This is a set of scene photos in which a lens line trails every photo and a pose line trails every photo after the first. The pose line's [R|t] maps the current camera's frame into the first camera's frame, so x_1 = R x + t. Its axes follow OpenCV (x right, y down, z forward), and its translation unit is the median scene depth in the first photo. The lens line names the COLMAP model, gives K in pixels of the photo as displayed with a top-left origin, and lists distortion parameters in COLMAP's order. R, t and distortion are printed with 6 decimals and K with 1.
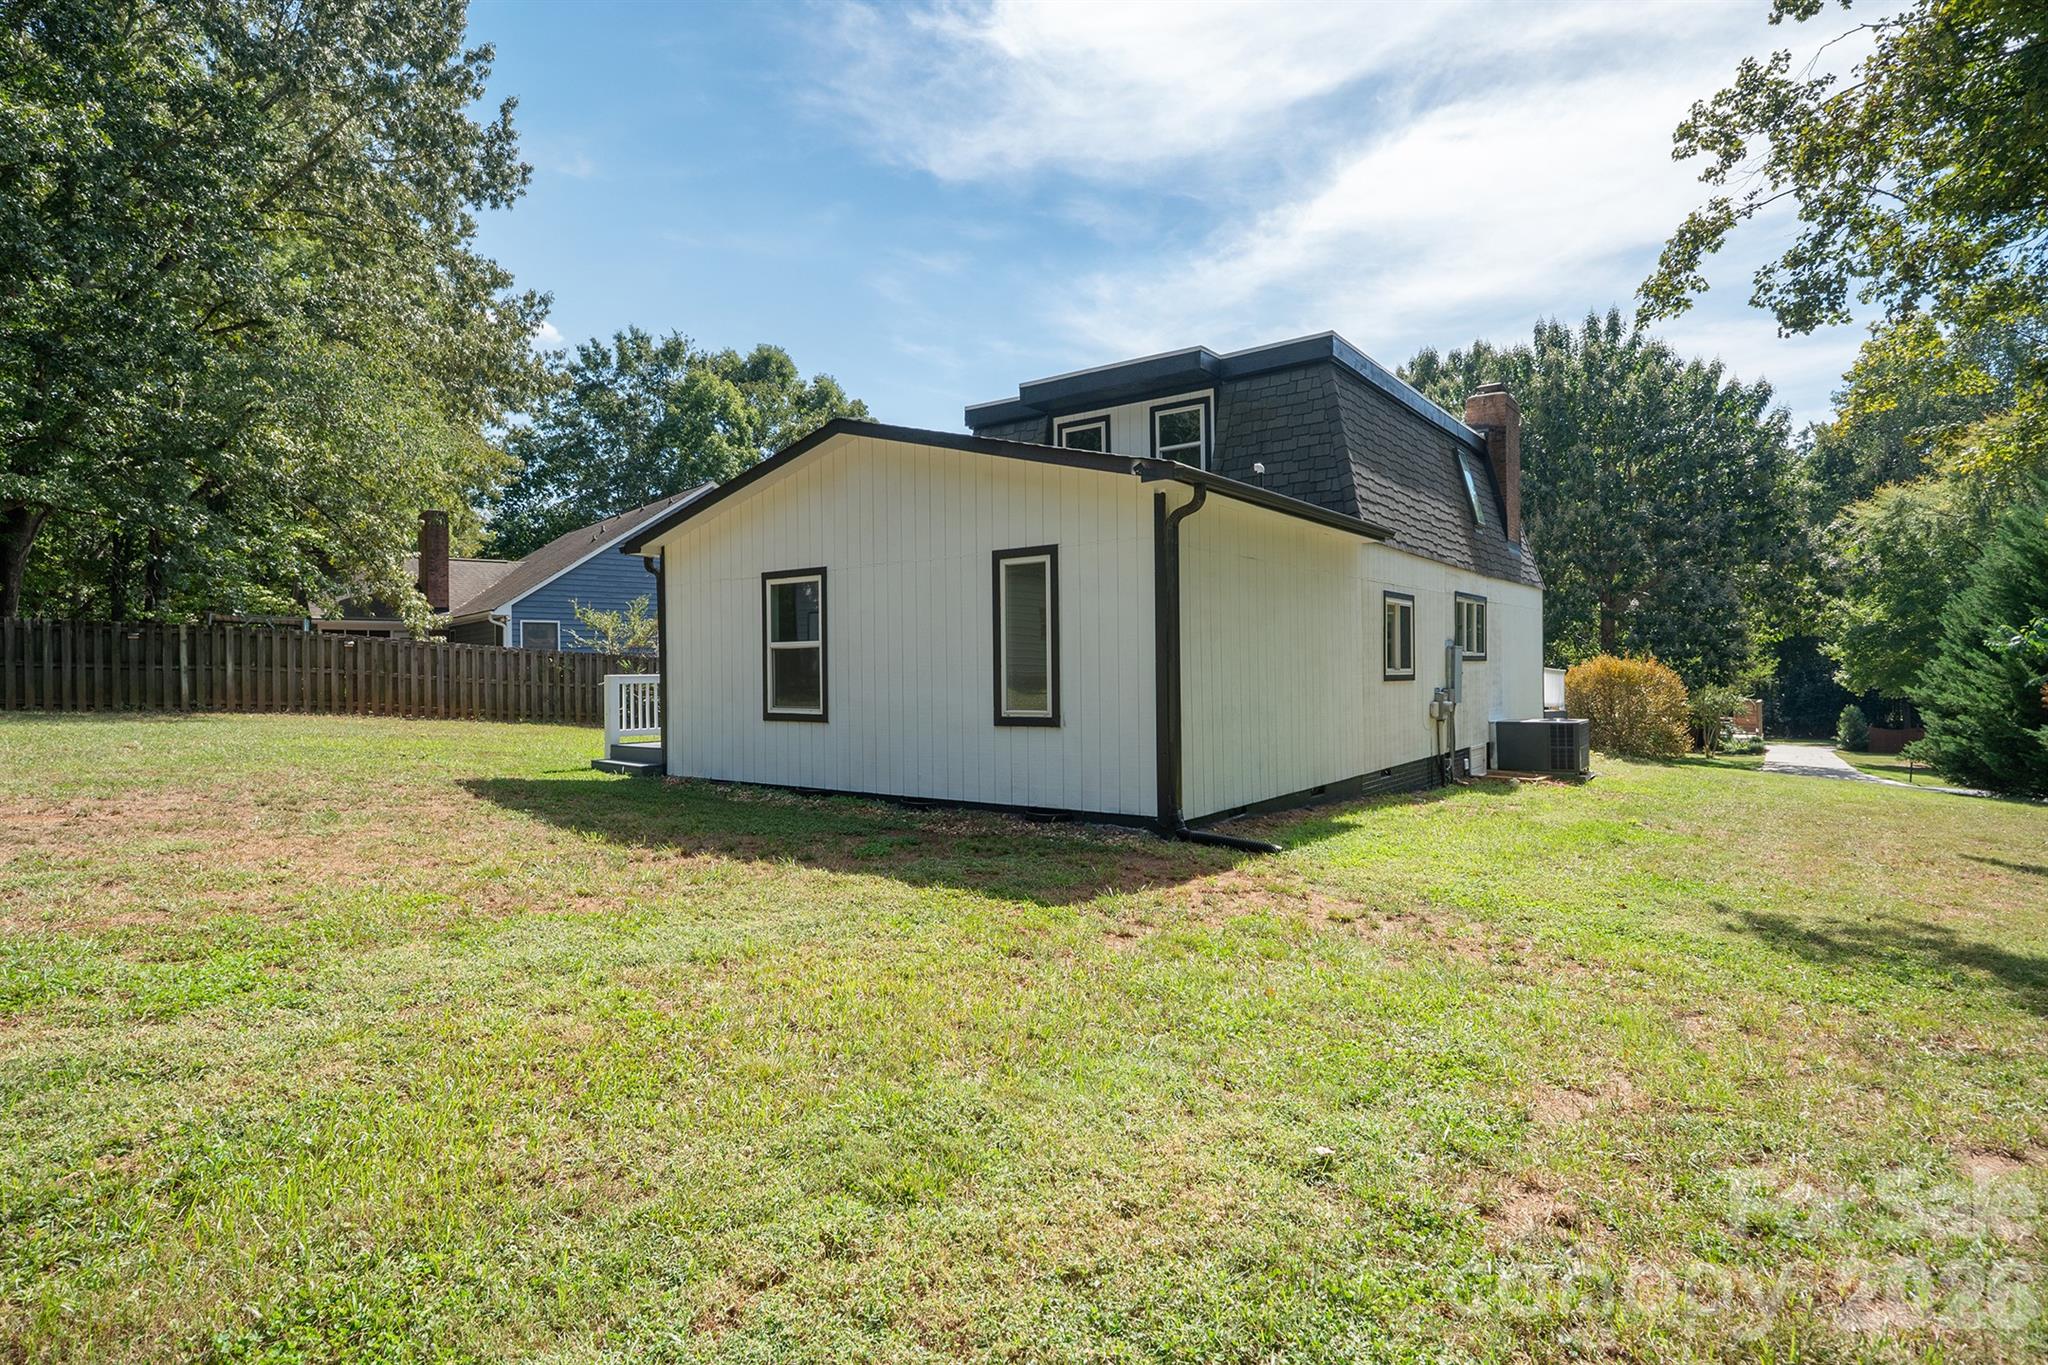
lens RADIAL K [[1055.1, 0, 985.3], [0, 1055.1, 719.8], [0, 0, 1]] dist [-0.003137, 0.000153]
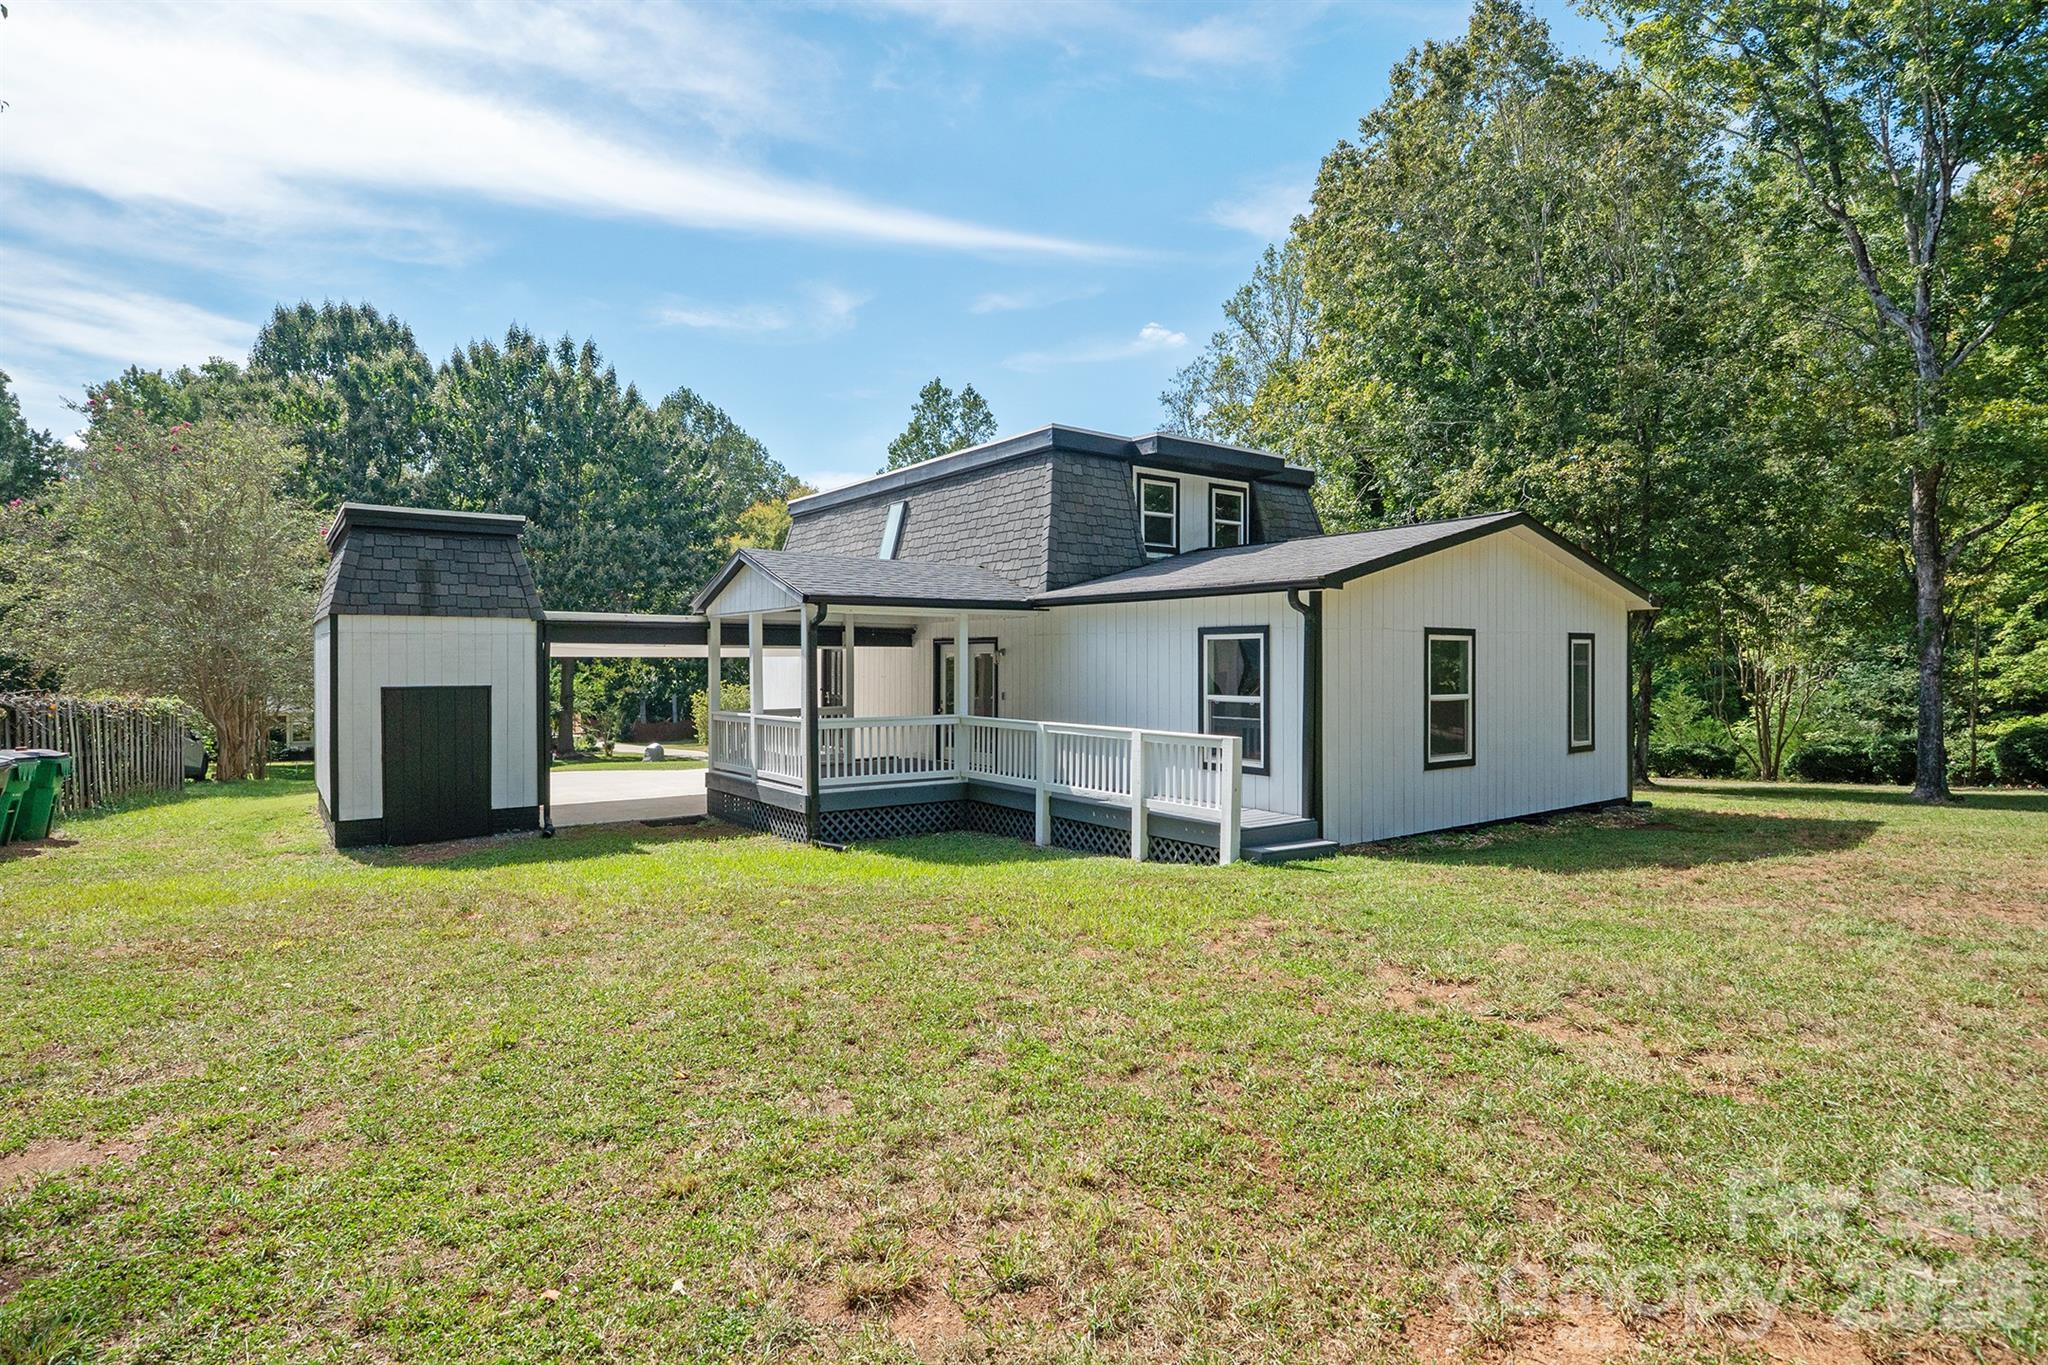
lens RADIAL K [[1062.3, 0, 1014.9], [0, 1062.3, 652.1], [0, 0, 1]] dist [-0.004998, -0.001504]
pose [[0.252137, 0.006943, 0.967667, -0.592096], [0.039312, 0.999075, -0.017411, -0.051086], [-0.966893, 0.042431, 0.251631, 0.509852]]
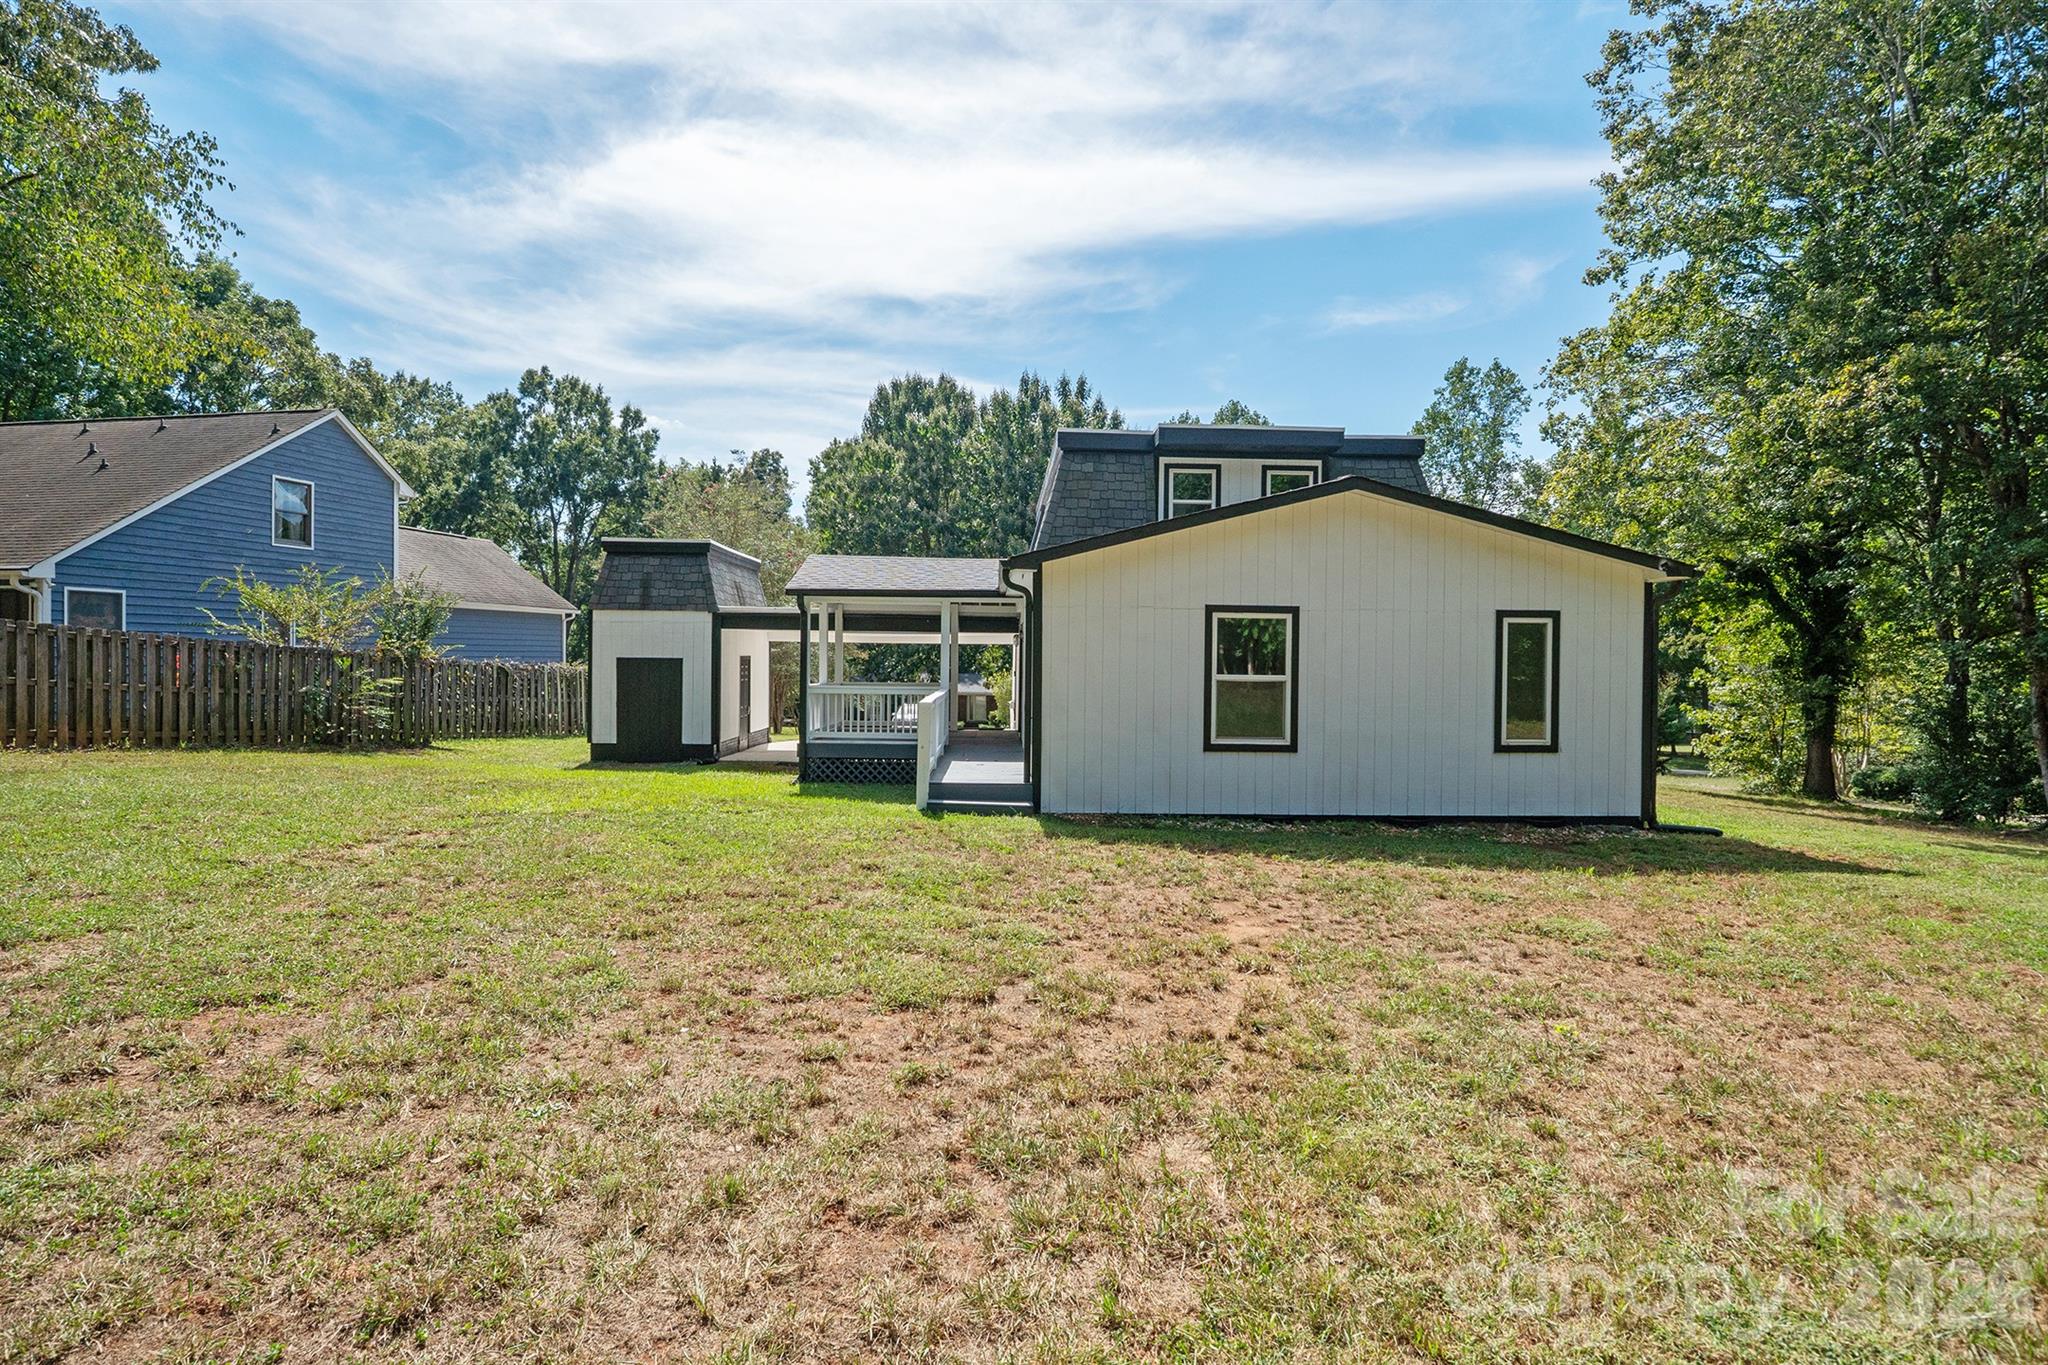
lens RADIAL K [[1062.3, 0, 994.3], [0, 1062.3, 678.5], [0, 0, 1]] dist [-0.004998, -0.001504]
pose [[0.770076, 0.001316, 0.637951, -0.457361], [0.010345, 0.999841, -0.014550, -0.025631], [-0.637868, 0.017804, 0.769940, 0.159591]]
